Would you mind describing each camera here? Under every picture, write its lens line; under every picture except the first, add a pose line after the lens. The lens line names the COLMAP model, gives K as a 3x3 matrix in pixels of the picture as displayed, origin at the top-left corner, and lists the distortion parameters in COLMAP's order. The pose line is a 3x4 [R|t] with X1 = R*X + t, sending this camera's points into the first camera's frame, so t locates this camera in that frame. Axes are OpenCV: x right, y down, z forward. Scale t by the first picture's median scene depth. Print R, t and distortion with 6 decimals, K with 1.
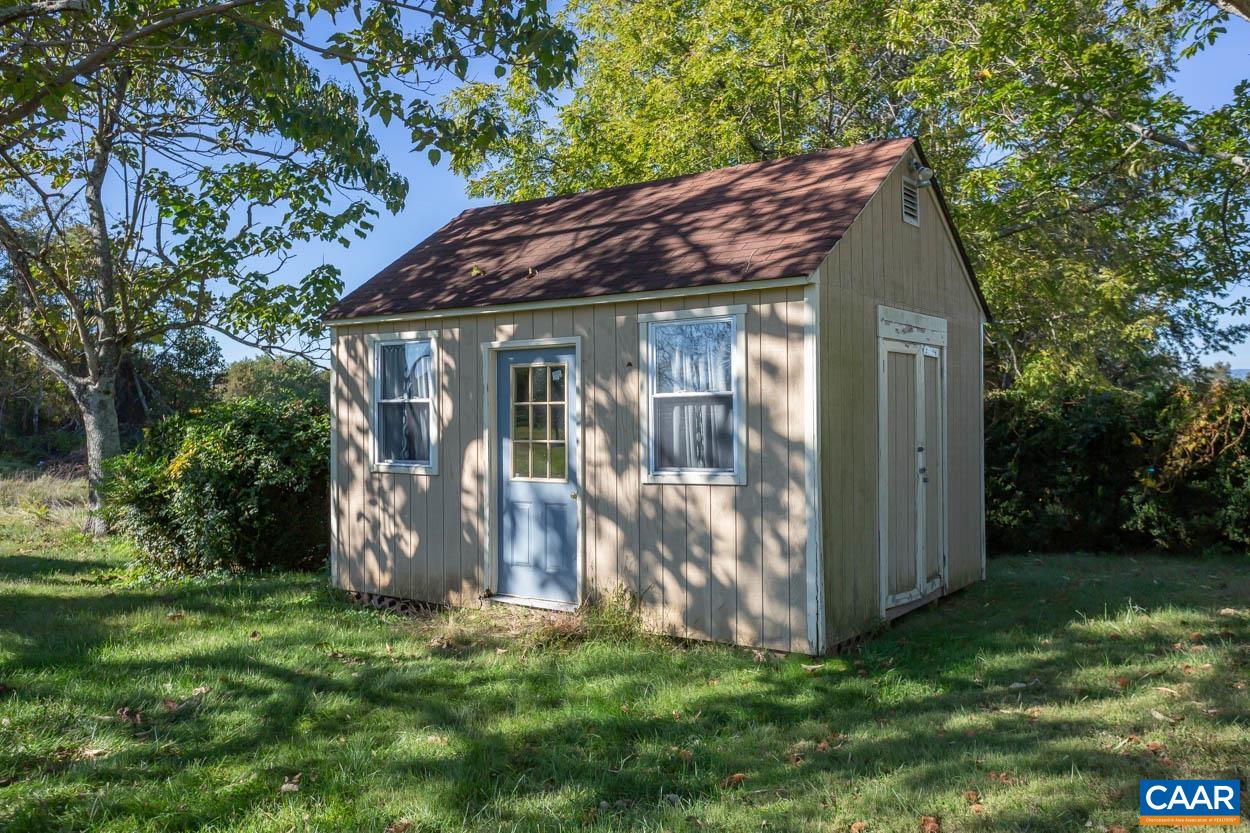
lens RADIAL K [[1073.0, 0, 618.1], [0, 1073.0, 407.6], [0, 0, 1]] dist [-0.042269, -0.003869]
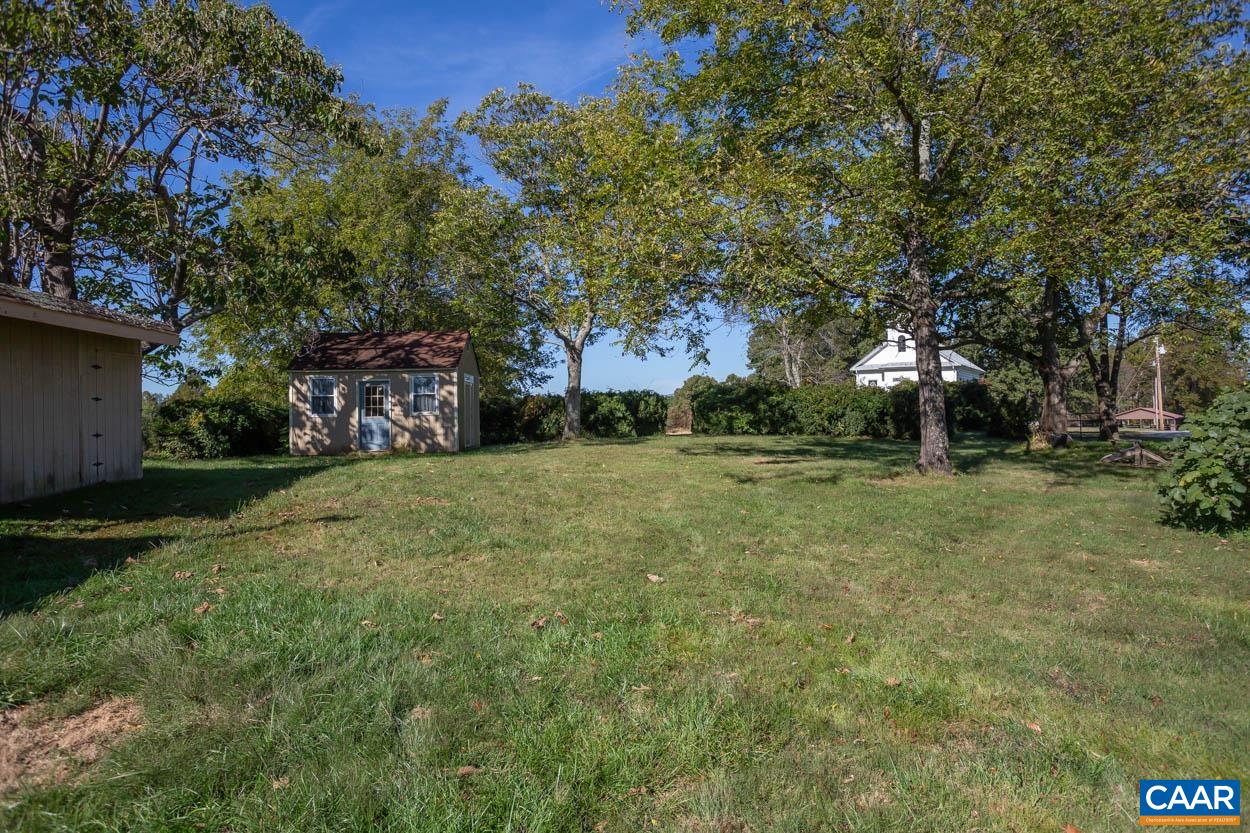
lens RADIAL K [[721.2, 0, 620.2], [0, 721.2, 414.3], [0, 0, 1]] dist [-0.004695, -0.000336]
pose [[0.806537, 0.006734, 0.591146, -0.876835], [-0.002077, 0.999961, -0.008558, 0.072293], [-0.591181, 0.005675, 0.806519, -1.516219]]
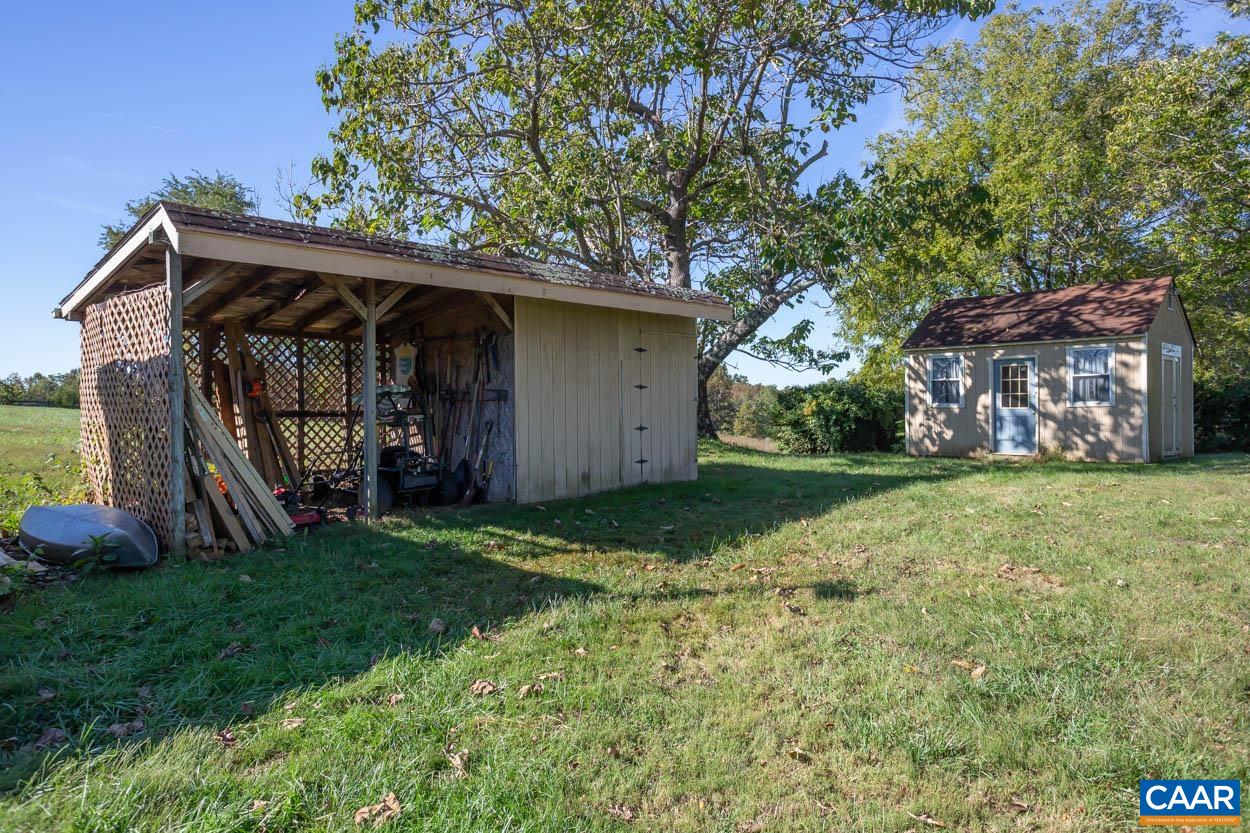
lens RADIAL K [[826.3, 0, 628.4], [0, 826.3, 411.8], [0, 0, 1]] dist [0.014807, 0.011480]
pose [[0.986408, 0.003917, -0.164268, -0.708856], [-0.002692, 0.999967, 0.007682, 0.066328], [0.164293, -0.007135, 0.986386, -1.249775]]
